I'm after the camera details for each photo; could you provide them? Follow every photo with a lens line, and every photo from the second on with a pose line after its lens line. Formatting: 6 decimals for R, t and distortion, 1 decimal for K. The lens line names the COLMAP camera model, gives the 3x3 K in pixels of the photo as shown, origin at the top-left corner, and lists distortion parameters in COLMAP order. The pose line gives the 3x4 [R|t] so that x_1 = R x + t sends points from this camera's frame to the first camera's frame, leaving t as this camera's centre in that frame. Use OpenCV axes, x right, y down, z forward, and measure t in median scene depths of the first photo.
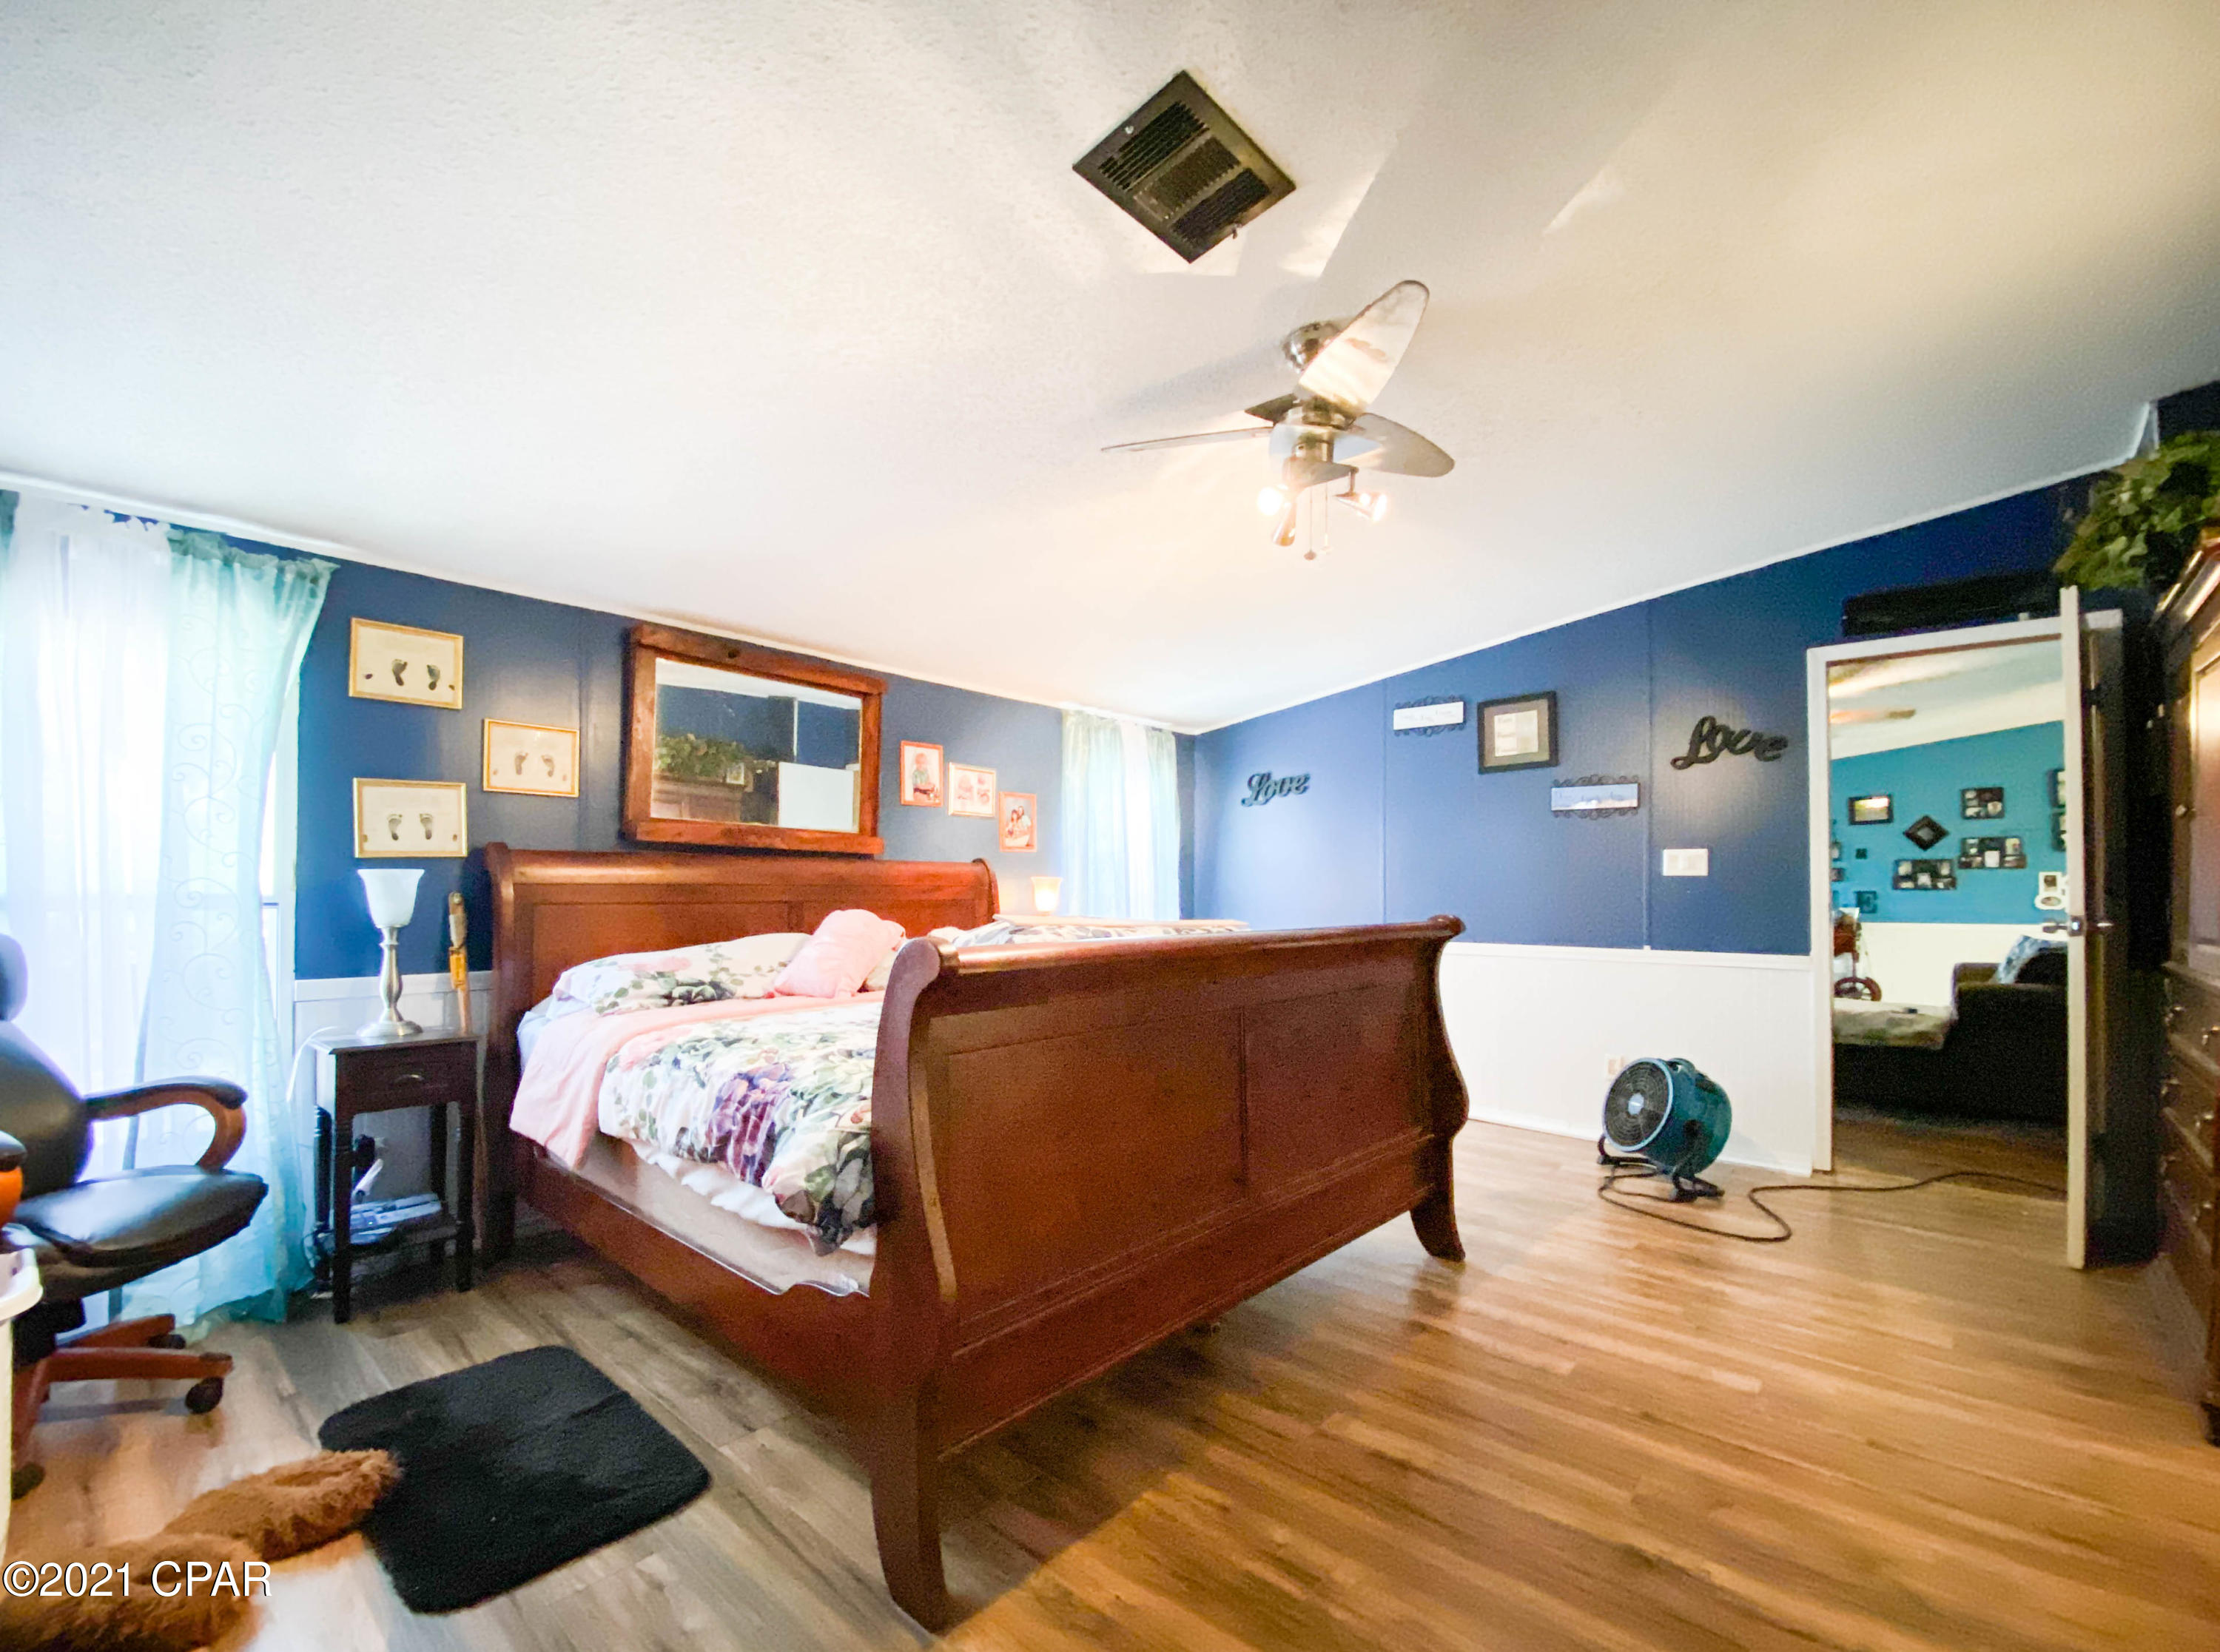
lens RADIAL K [[949.5, 0, 1109.1], [0, 949.5, 879.1], [0, 0, 1]] dist [-0.000166, -0.000021]
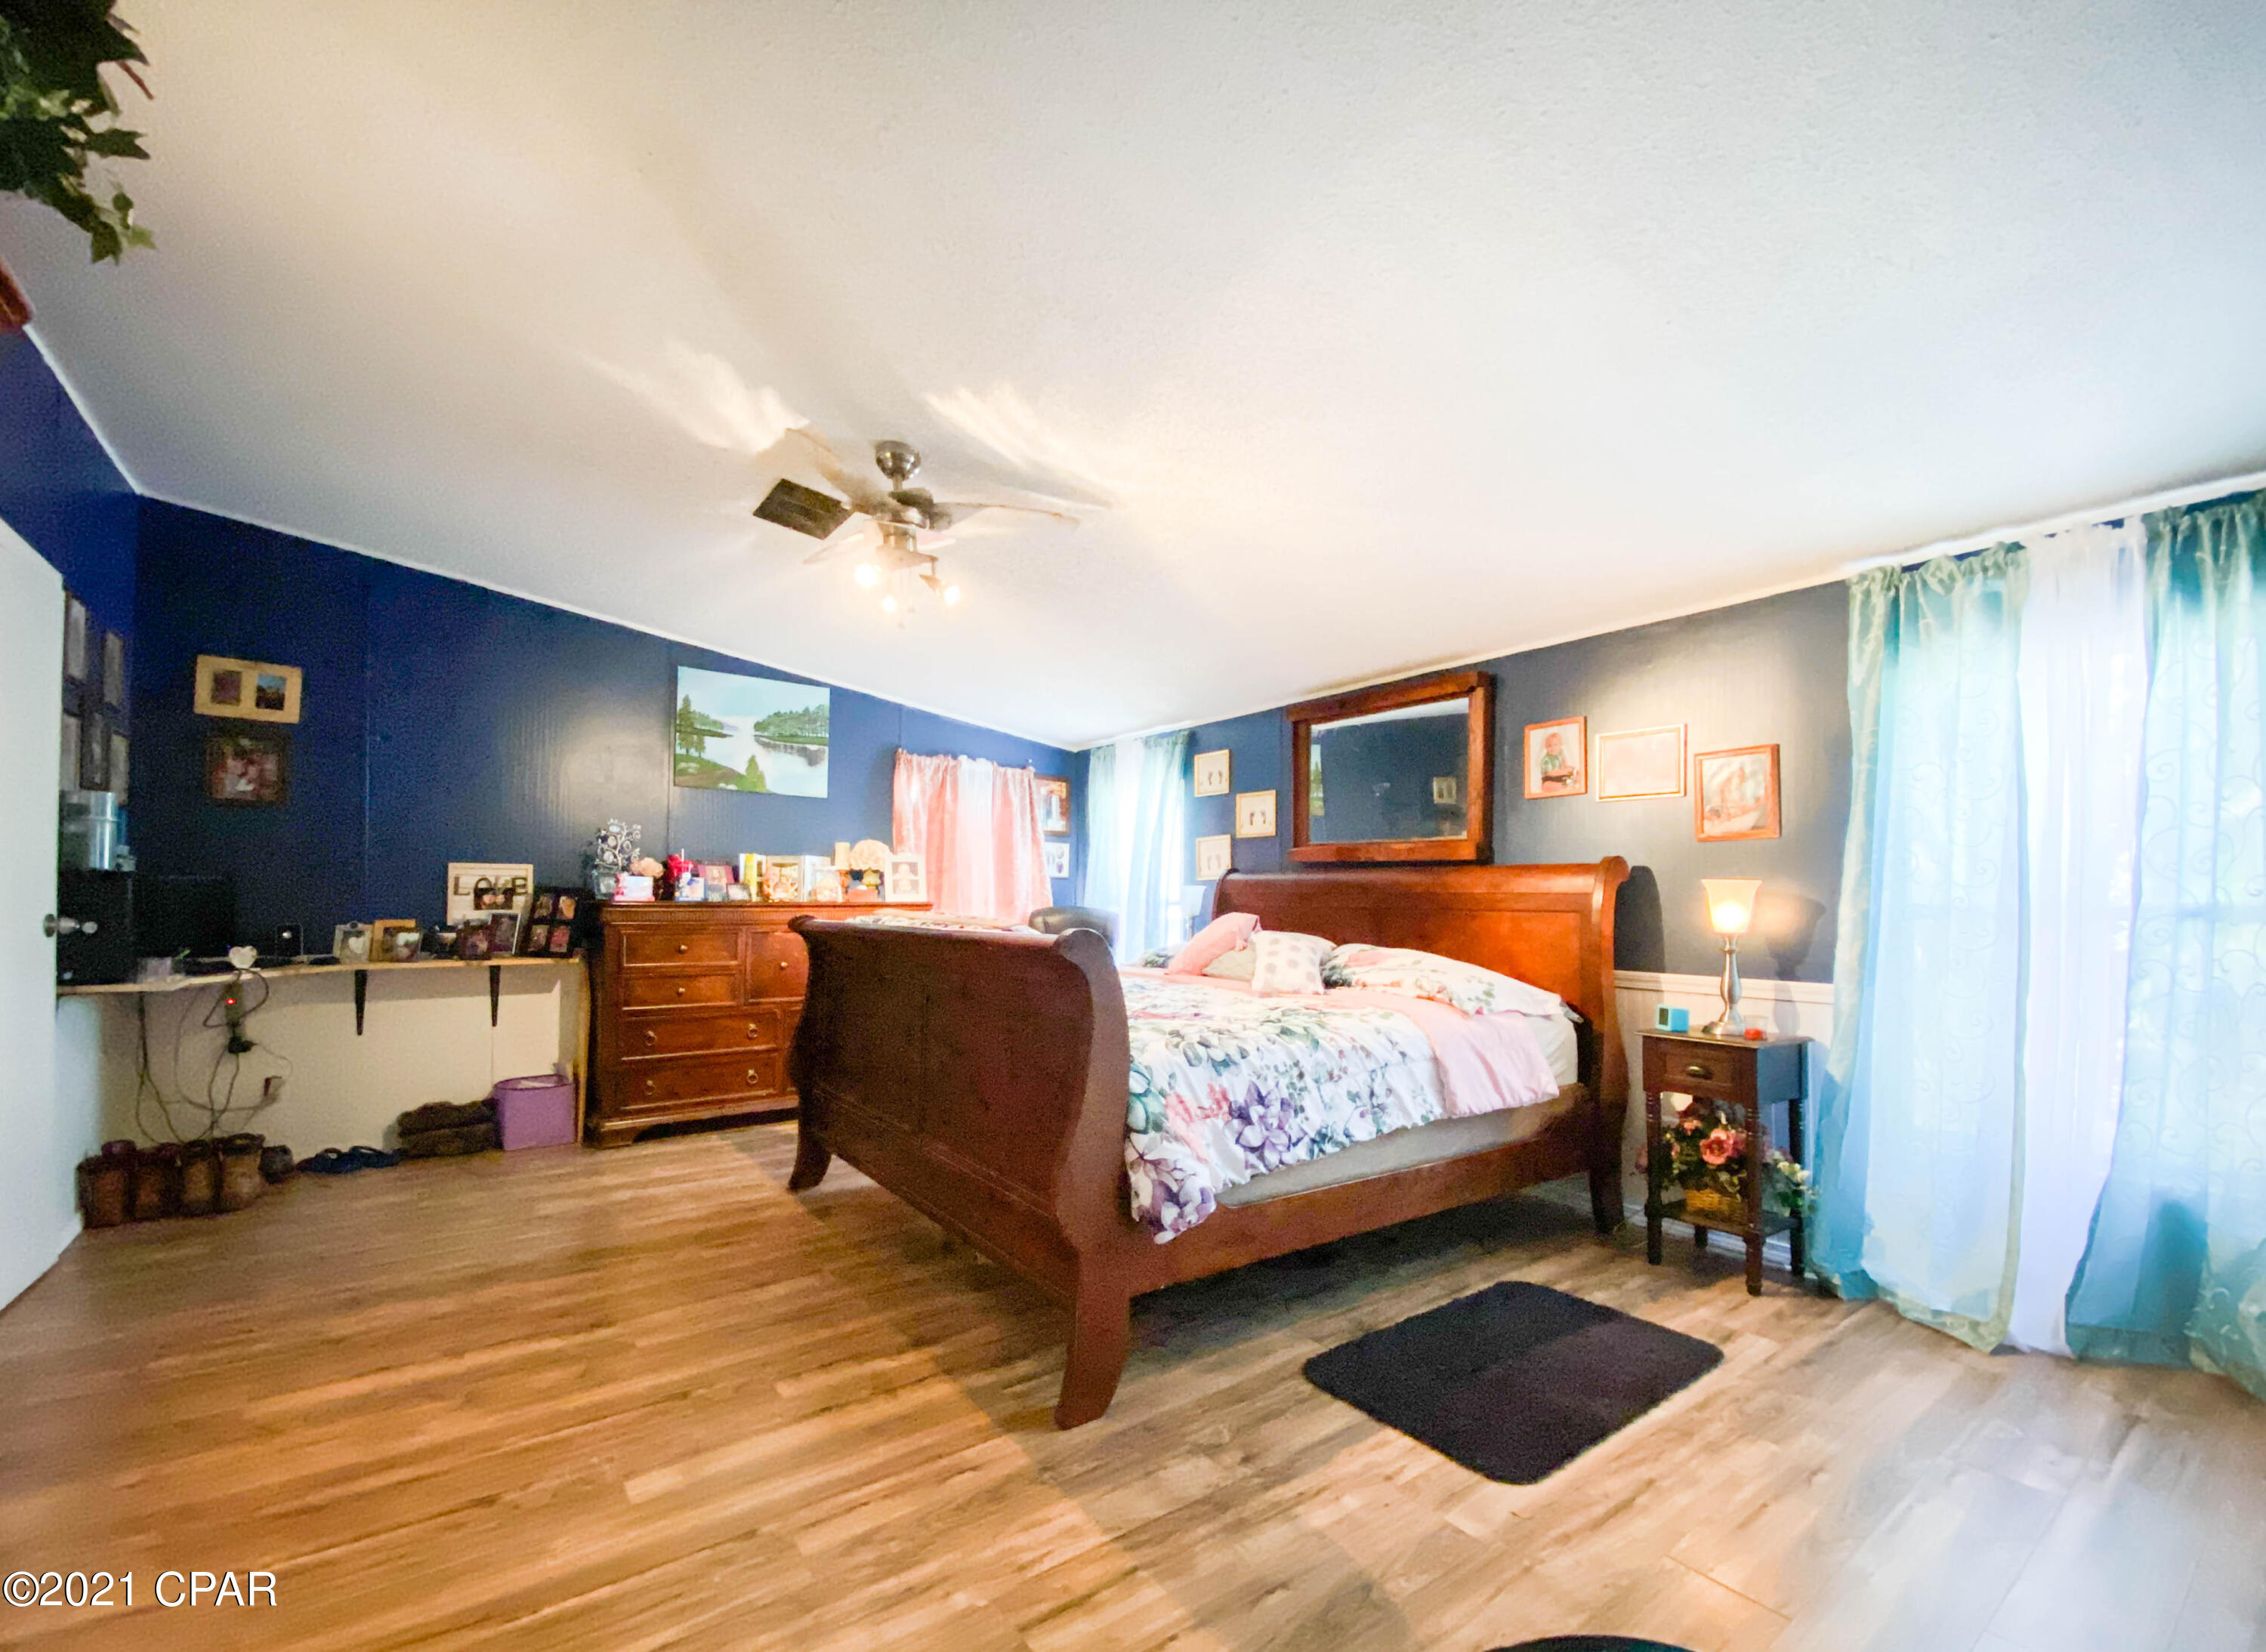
lens RADIAL K [[969.8, 0, 1132.1], [0, 969.8, 895.4], [0, 0, 1]] dist [-0.000067, 0.000002]
pose [[-0.205214, -0.008992, -0.978676, 1.367361], [0.007992, 0.999909, -0.010863, 0.031839], [0.978684, -0.010051, -0.205124, 1.542854]]
